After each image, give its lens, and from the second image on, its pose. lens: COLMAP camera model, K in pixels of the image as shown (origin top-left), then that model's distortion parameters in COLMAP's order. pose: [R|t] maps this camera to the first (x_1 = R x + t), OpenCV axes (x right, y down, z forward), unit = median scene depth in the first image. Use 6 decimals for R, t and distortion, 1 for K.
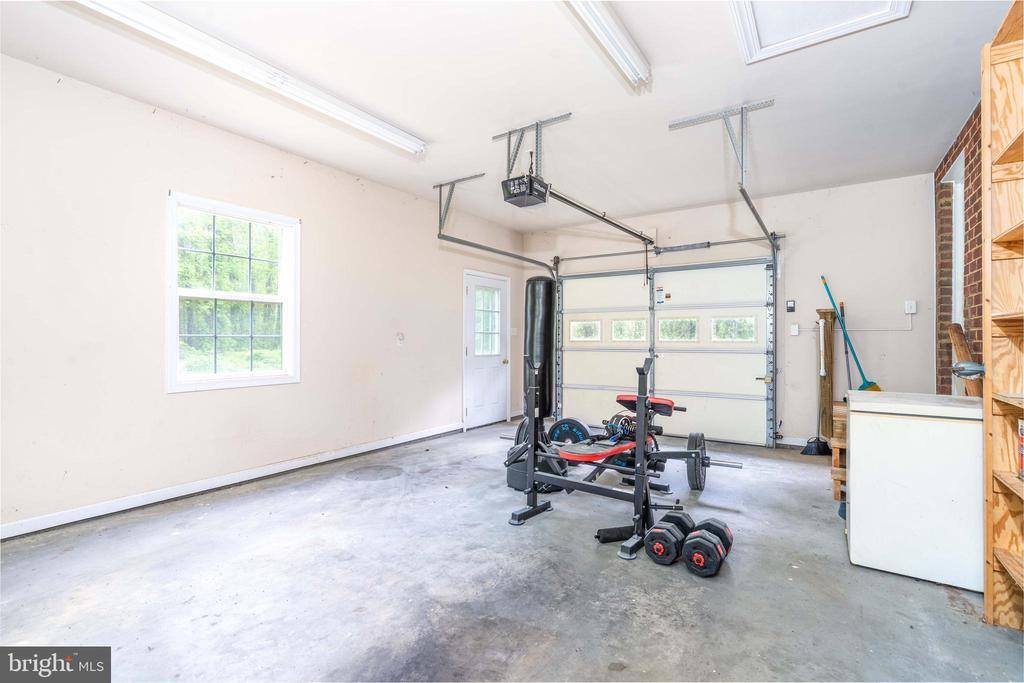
lens RADIAL K [[458.4, 0, 506.2], [0, 458.4, 335.2], [0, 0, 1]] dist [-0.004132, -0.000154]
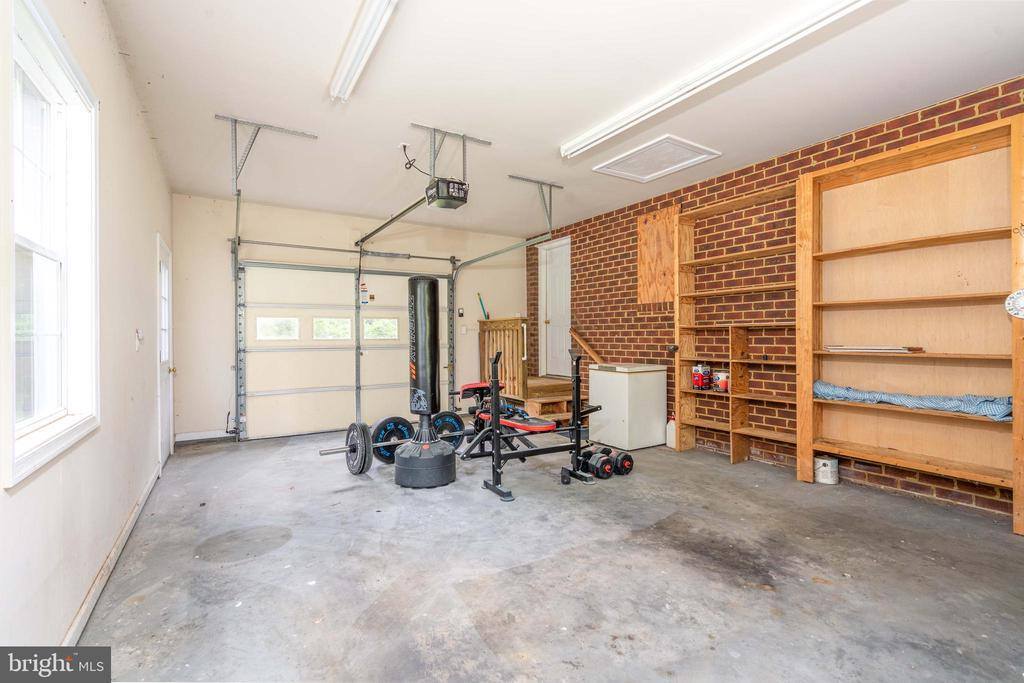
lens RADIAL K [[465.9, 0, 505.7], [0, 465.9, 338.2], [0, 0, 1]] dist [-0.002870, 0.000375]
pose [[0.411409, -0.009501, 0.911401, -0.930059], [0.000729, 0.999949, 0.010095, 0.000071], [-0.911451, -0.003489, 0.411395, 0.483481]]
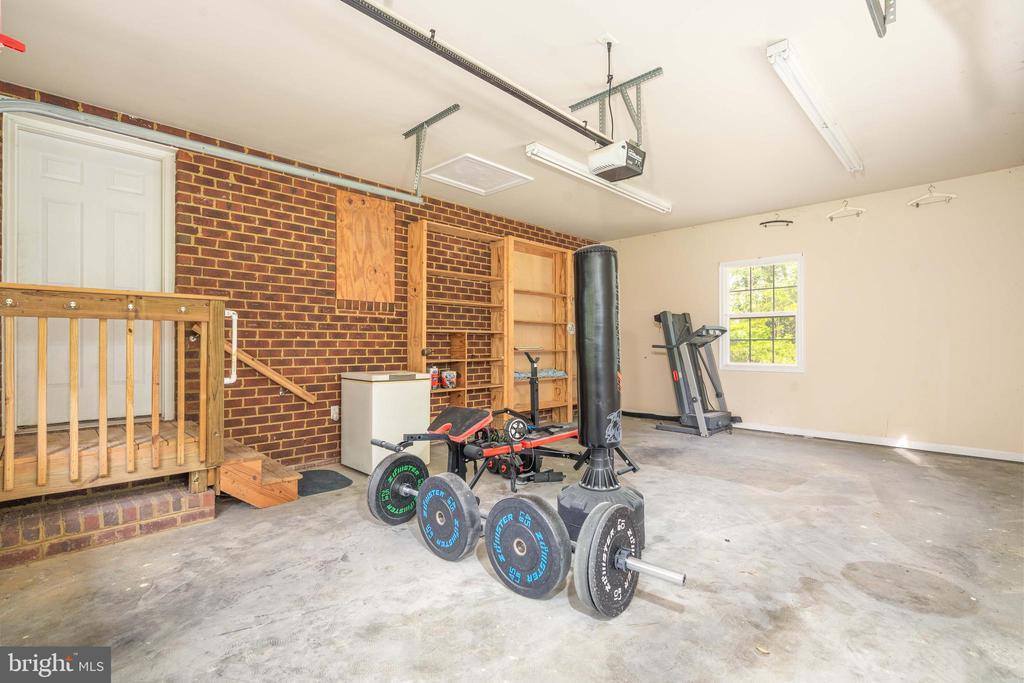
lens RADIAL K [[482.9, 0, 510.1], [0, 482.9, 340.2], [0, 0, 1]] dist [-0.000158, 0.000550]
pose [[-0.987153, -0.004049, 0.159727, 0.100910], [-0.006290, 0.999889, -0.013523, 0.029742], [-0.159655, -0.014354, -0.987069, 2.056474]]
